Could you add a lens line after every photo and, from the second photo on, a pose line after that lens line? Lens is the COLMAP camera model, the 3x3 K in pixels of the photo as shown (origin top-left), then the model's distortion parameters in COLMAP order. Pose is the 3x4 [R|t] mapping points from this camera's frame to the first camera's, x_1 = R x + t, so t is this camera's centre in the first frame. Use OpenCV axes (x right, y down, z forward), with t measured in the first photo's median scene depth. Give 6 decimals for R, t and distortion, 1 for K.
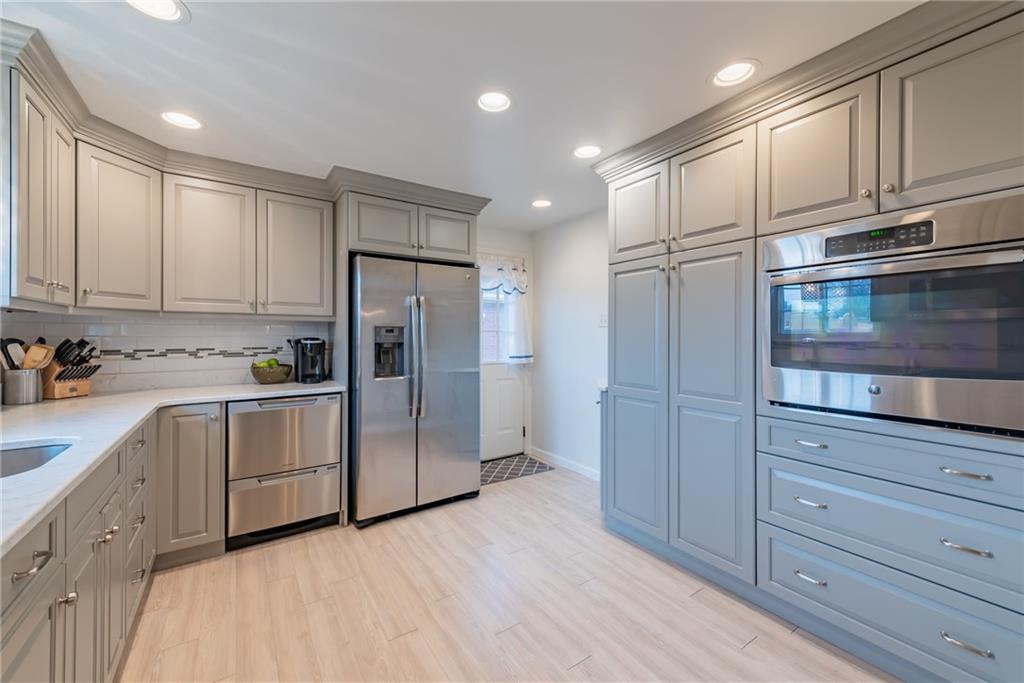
lens RADIAL K [[405.3, 0, 511.8], [0, 405.3, 335.2], [0, 0, 1]] dist [0.006542, -0.000760]
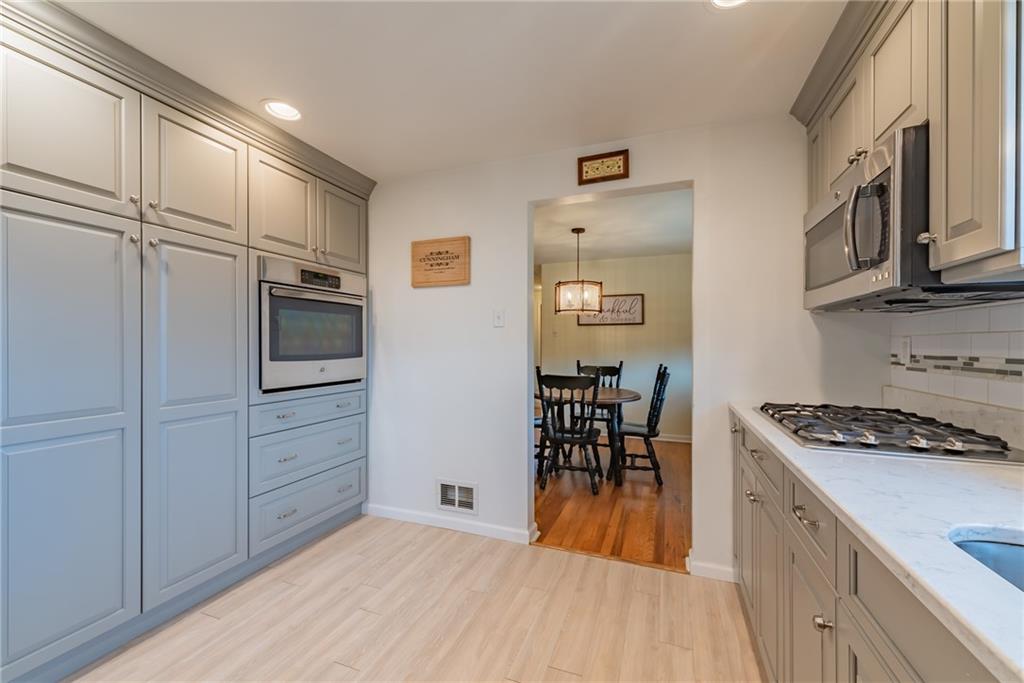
lens RADIAL K [[404.6, 0, 512.2], [0, 404.6, 346.6], [0, 0, 1]] dist [0.001180, 0.000004]
pose [[-0.576631, -0.003515, 0.816997, -0.507067], [-0.000525, 0.999992, 0.003932, 0.019336], [-0.817005, 0.001838, -0.576628, 0.732588]]
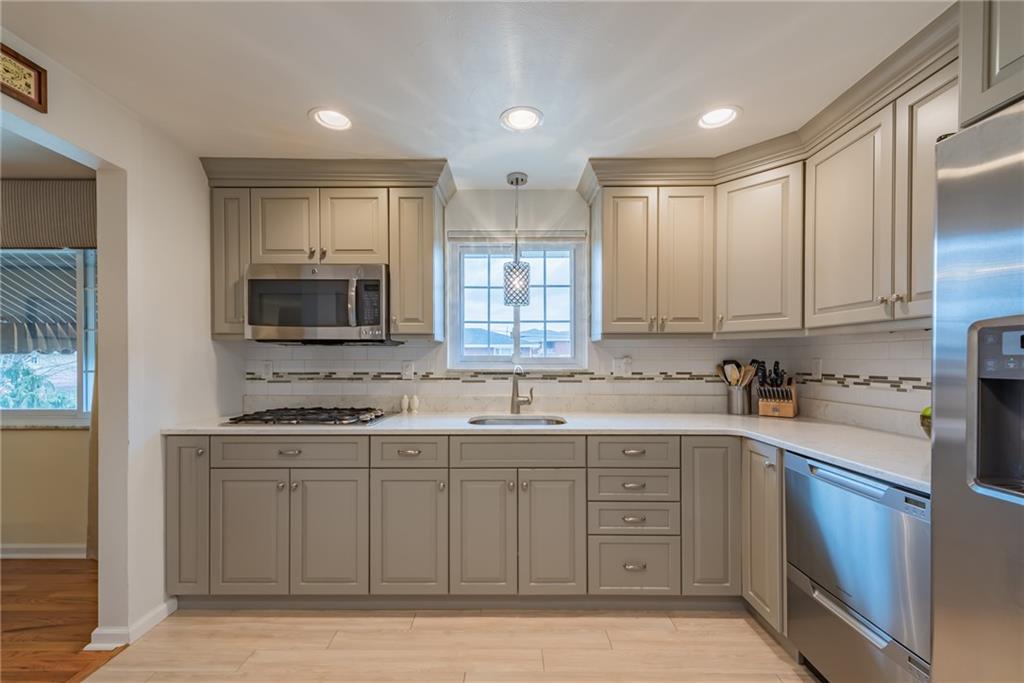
lens RADIAL K [[411.8, 0, 511.8], [0, 411.8, 360.2], [0, 0, 1]] dist [0.006547, -0.000552]
pose [[-0.557518, 0.001972, -0.830162, 0.158546], [0.000707, 0.999998, 0.001901, 0.003420], [0.830164, 0.000473, -0.557519, 0.885104]]
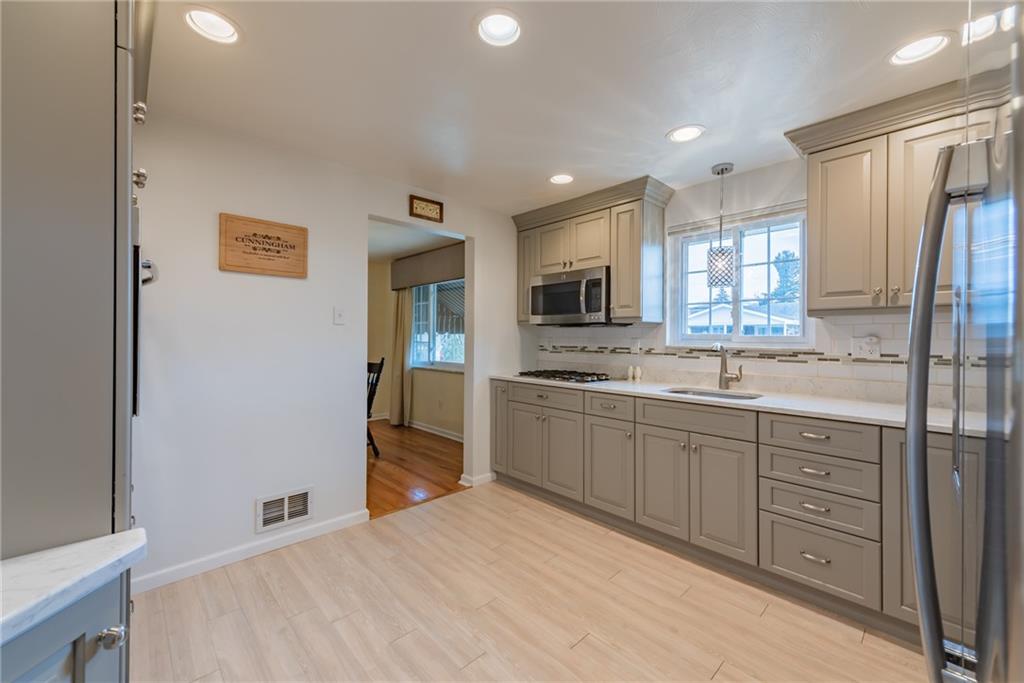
lens RADIAL K [[405.3, 0, 511.8], [0, 405.3, 335.2], [0, 0, 1]] dist [0.006542, -0.000760]
pose [[-0.985336, -0.006890, -0.170489, 0.043266], [-0.005879, 0.999962, -0.006436, 0.006611], [0.170527, -0.005339, -0.985339, 1.255313]]
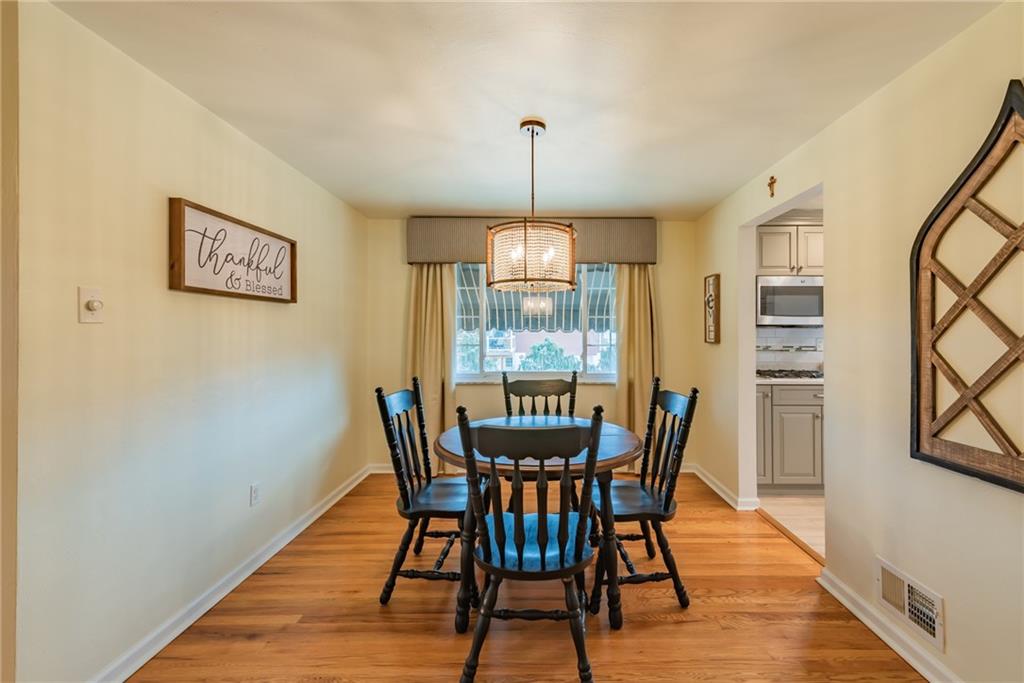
lens RADIAL K [[419.9, 0, 543.3], [0, 419.9, 331.0], [0, 0, 1]] dist [0.014149, 0.000006]
pose [[-0.545273, -0.005820, -0.838238, 1.255836], [-0.000192, 0.999977, -0.006818, -0.008542], [0.838258, -0.003557, -0.545262, 0.115910]]
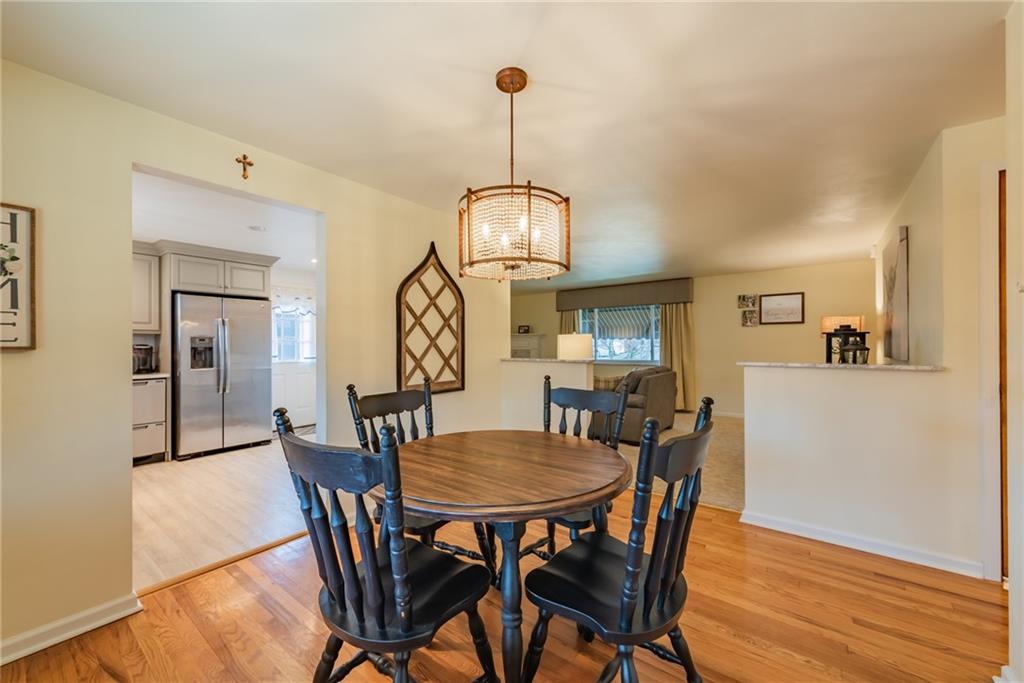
lens RADIAL K [[398.4, 0, 512.0], [0, 398.4, 341.5], [0, 0, 1]] dist [-0.000312, -0.000090]
pose [[0.947876, -0.006296, 0.318578, 0.382046], [0.009178, 0.999929, -0.007545, 0.019731], [-0.318508, 0.010075, 0.947867, -0.945932]]
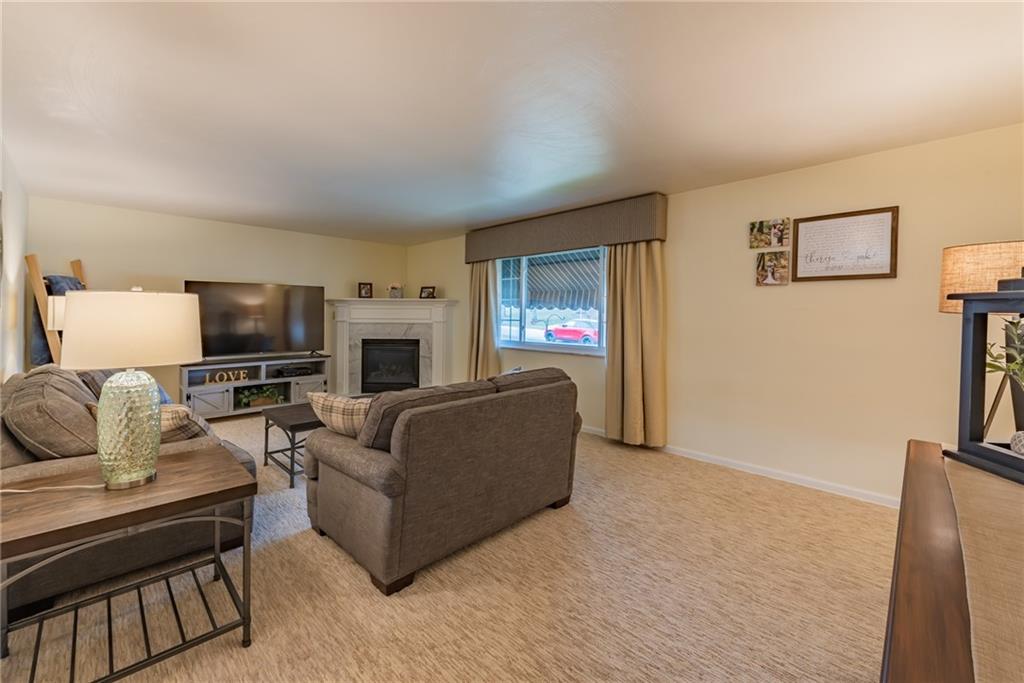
lens RADIAL K [[419.6, 0, 508.5], [0, 419.6, 314.9], [0, 0, 1]] dist [-0.001004, -0.000128]
pose [[0.982057, 0.003910, 0.188545, 1.537091], [-0.004554, 0.999985, 0.002980, 0.007633], [-0.188530, -0.003785, 0.982060, -0.170172]]
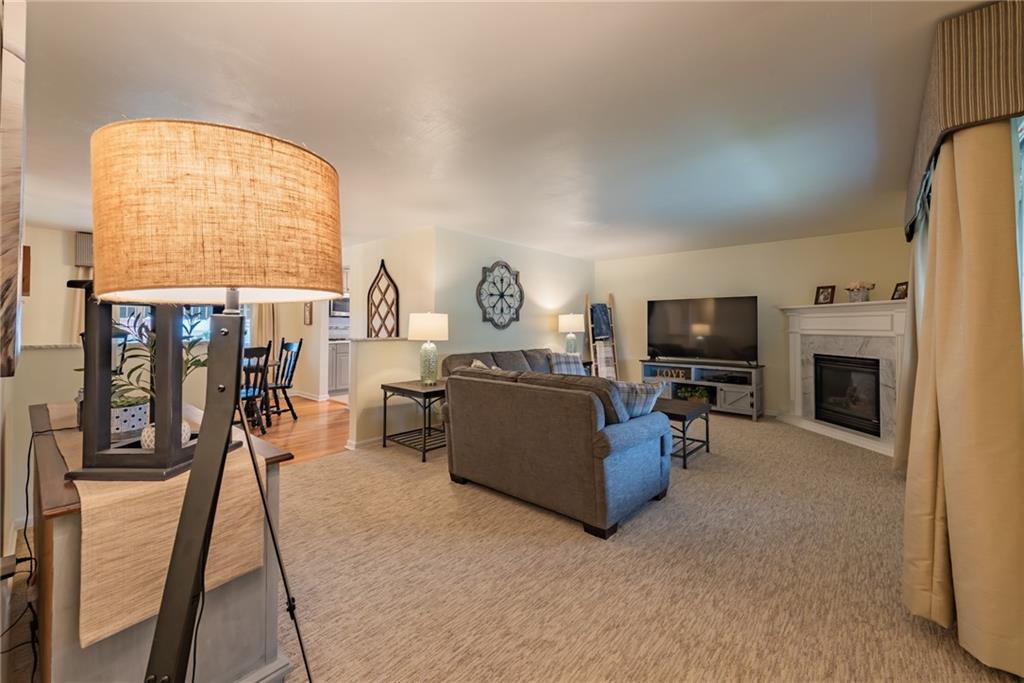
lens RADIAL K [[417.0, 0, 508.9], [0, 417.0, 314.2], [0, 0, 1]] dist [0.026039, -0.000072]
pose [[0.250457, -0.025825, -0.967783, 2.703095], [-0.001922, 0.999629, -0.027173, 0.024156], [0.968126, 0.008665, 0.250315, 0.395569]]
